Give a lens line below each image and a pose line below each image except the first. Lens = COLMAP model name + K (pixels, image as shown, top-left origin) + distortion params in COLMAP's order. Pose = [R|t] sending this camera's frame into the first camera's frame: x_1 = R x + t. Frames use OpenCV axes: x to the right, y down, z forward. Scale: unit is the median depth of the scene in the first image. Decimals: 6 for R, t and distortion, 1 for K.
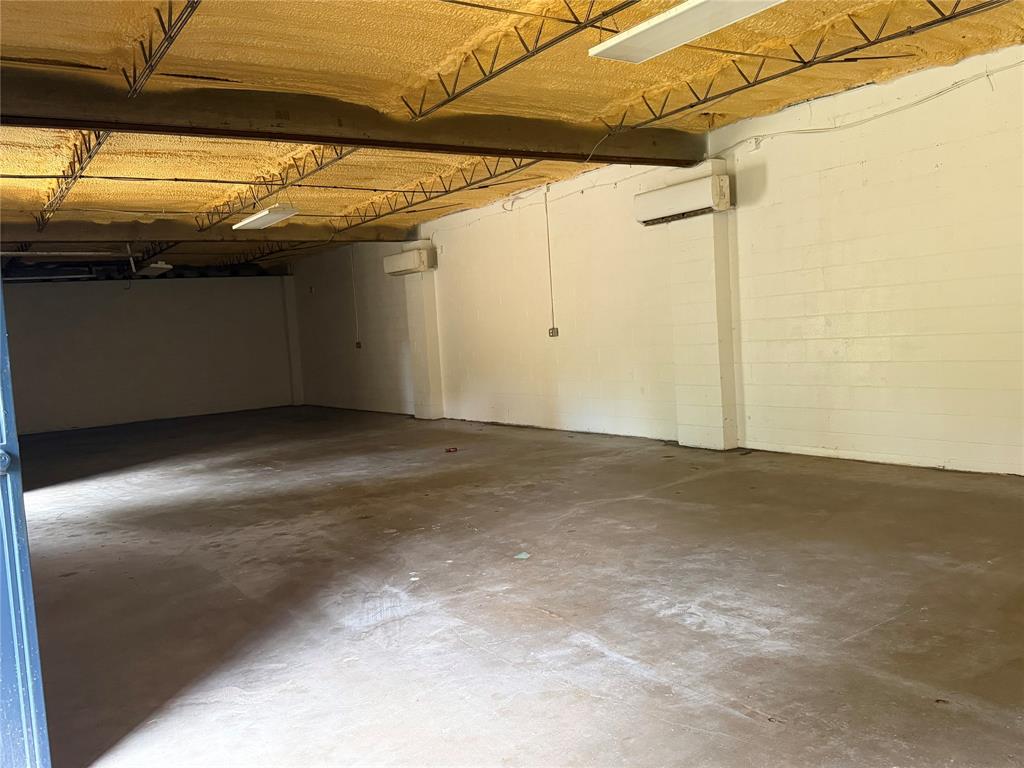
lens RADIAL K [[839.9, 0, 516.7], [0, 839.9, 383.0], [0, 0, 1]] dist [0.066047, -0.042117]
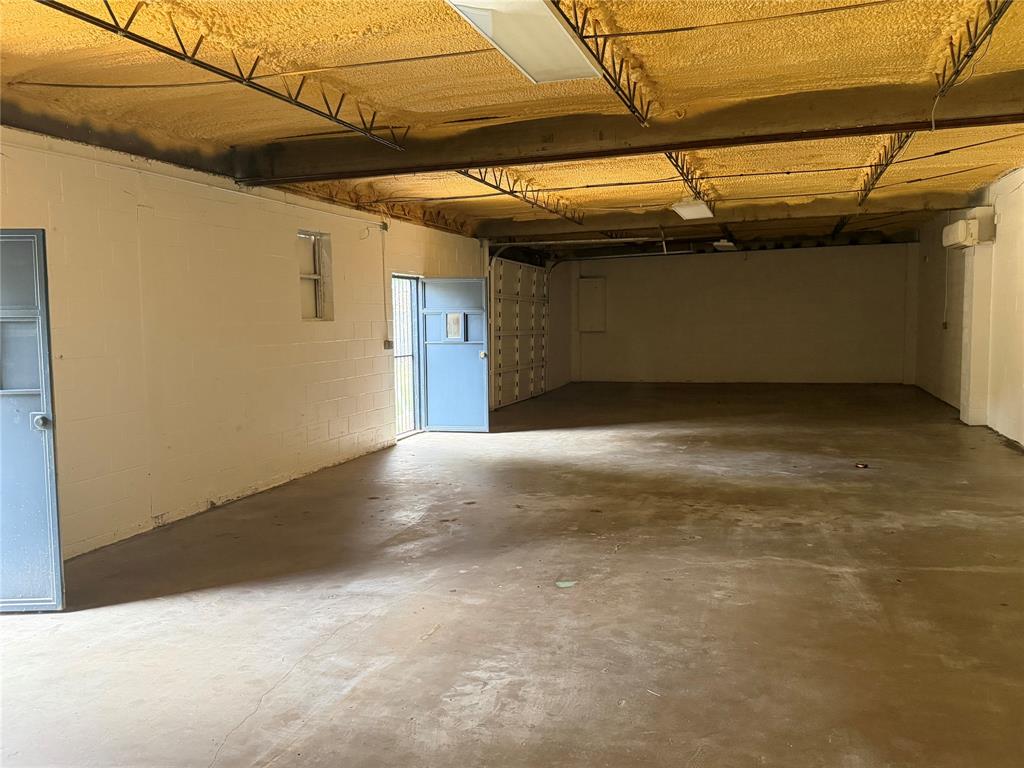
lens RADIAL K [[839.9, 0, 515.2], [0, 839.9, 383.0], [0, 0, 1]] dist [0.066047, -0.042117]
pose [[0.620005, 0.121228, -0.775176, 0.808672], [-0.073538, 0.992621, 0.096416, -0.138656], [0.781144, -0.002773, 0.624345, 0.376091]]
